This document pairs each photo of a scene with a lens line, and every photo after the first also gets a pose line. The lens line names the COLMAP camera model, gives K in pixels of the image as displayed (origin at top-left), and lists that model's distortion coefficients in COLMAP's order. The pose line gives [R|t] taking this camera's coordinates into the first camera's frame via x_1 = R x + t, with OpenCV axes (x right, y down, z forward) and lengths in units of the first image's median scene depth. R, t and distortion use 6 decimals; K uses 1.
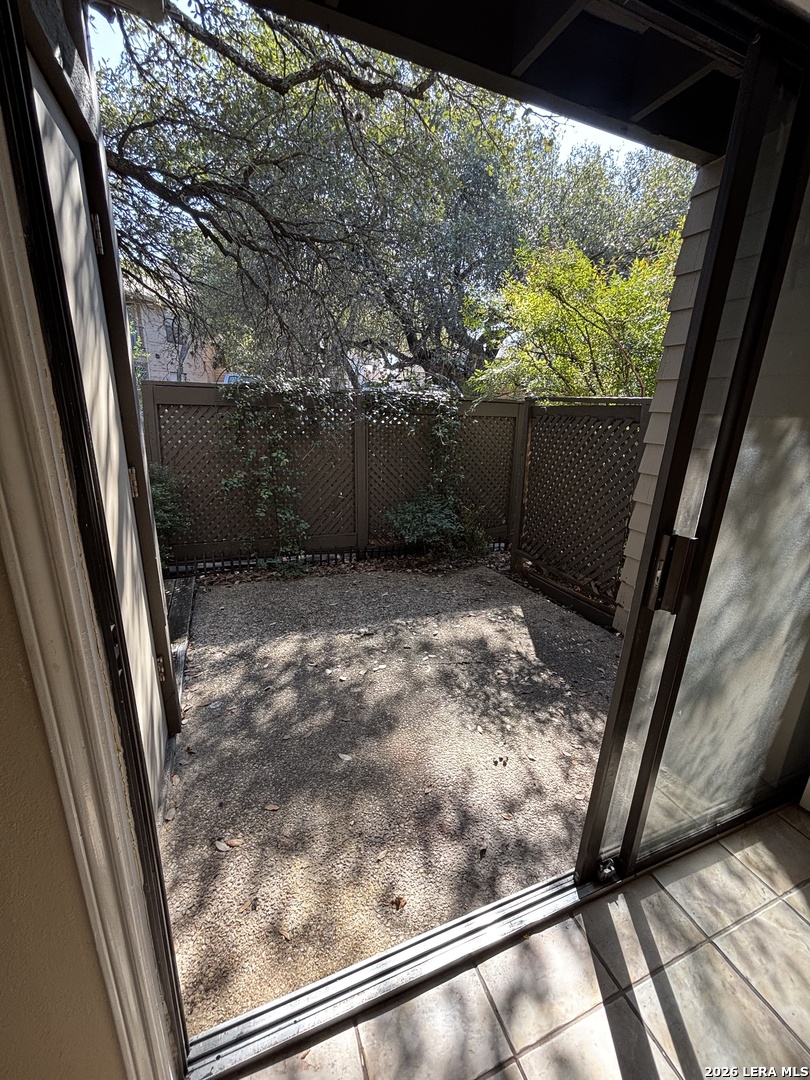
lens RADIAL K [[439.3, 0, 405.0], [0, 439.3, 540.0], [0, 0, 1]] dist [0.000260, 0.004696]
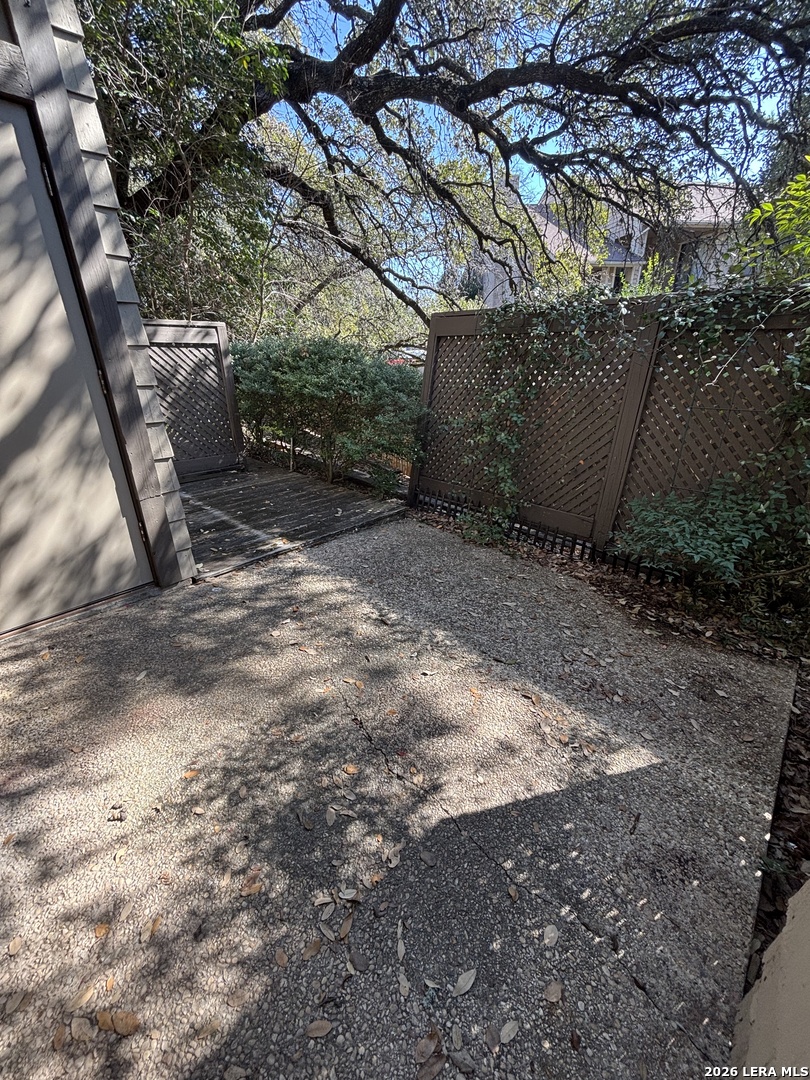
lens RADIAL K [[439.3, 0, 405.0], [0, 439.3, 540.0], [0, 0, 1]] dist [0.000260, 0.004696]
pose [[0.413554, 0.334971, -0.846621, 0.634761], [-0.250187, 0.935877, 0.248076, -0.146044], [0.875431, 0.109221, 0.470841, 0.752390]]
